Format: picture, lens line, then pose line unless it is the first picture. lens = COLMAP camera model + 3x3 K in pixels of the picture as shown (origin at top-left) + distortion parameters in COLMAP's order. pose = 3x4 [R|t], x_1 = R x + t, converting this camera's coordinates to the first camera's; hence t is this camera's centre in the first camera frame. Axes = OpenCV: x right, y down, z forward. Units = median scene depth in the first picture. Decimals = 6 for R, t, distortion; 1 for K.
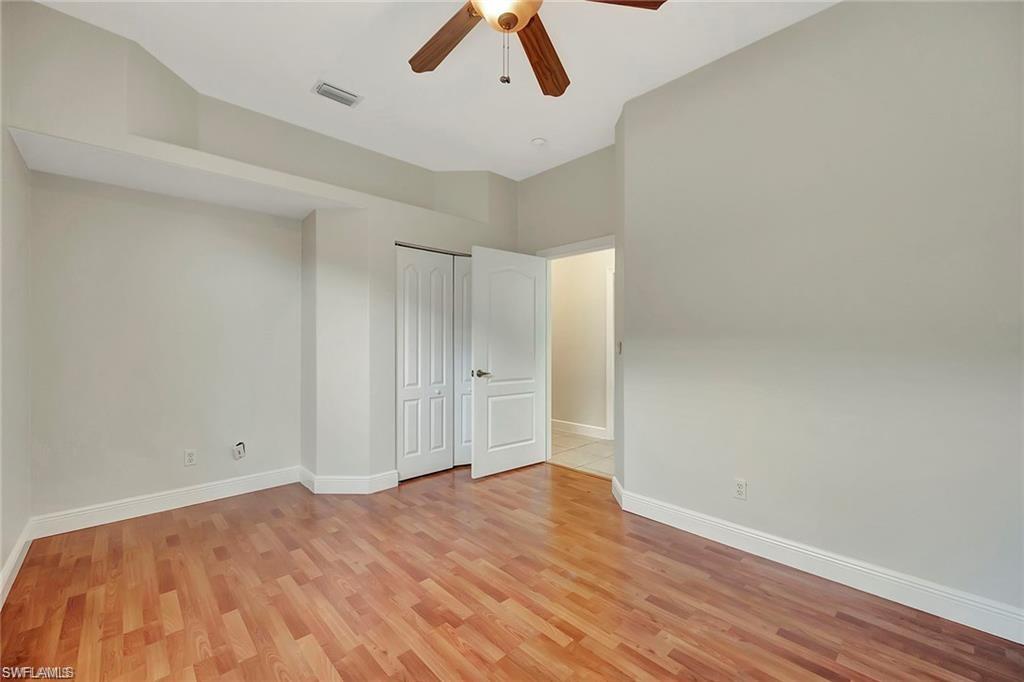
lens RADIAL K [[404.8, 0, 513.5], [0, 404.8, 339.6], [0, 0, 1]] dist [-0.001001, 0.000024]
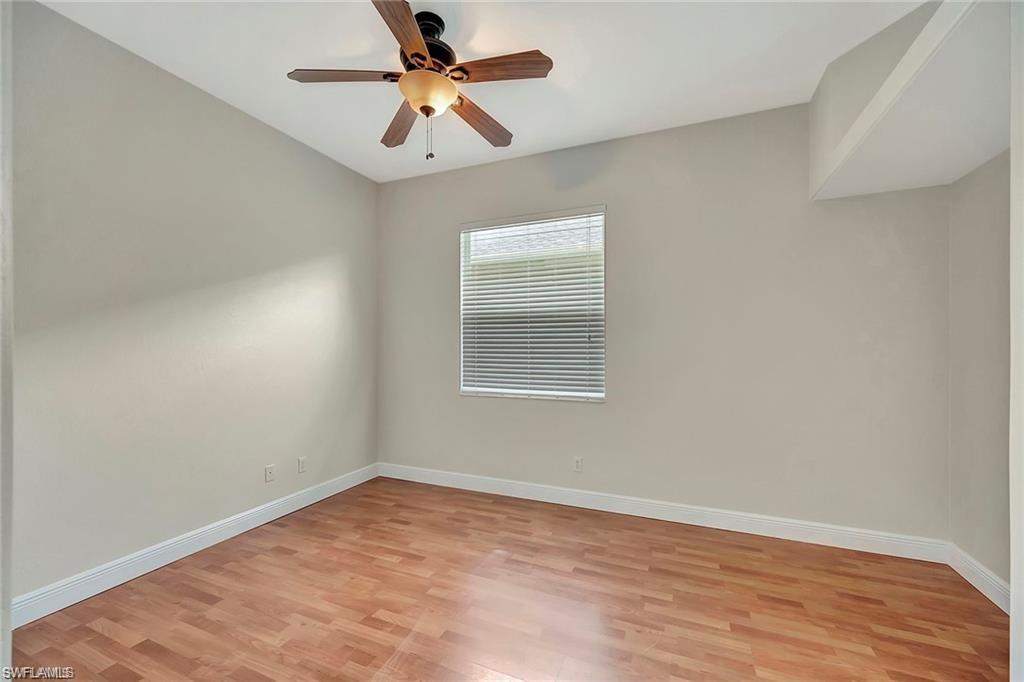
lens RADIAL K [[404.8, 0, 513.5], [0, 404.8, 339.6], [0, 0, 1]] dist [-0.001001, 0.000024]
pose [[-0.916786, -0.011382, -0.399217, 0.214371], [0.002517, 0.999409, -0.034274, -0.019601], [0.399371, -0.032427, -0.916216, 1.949901]]
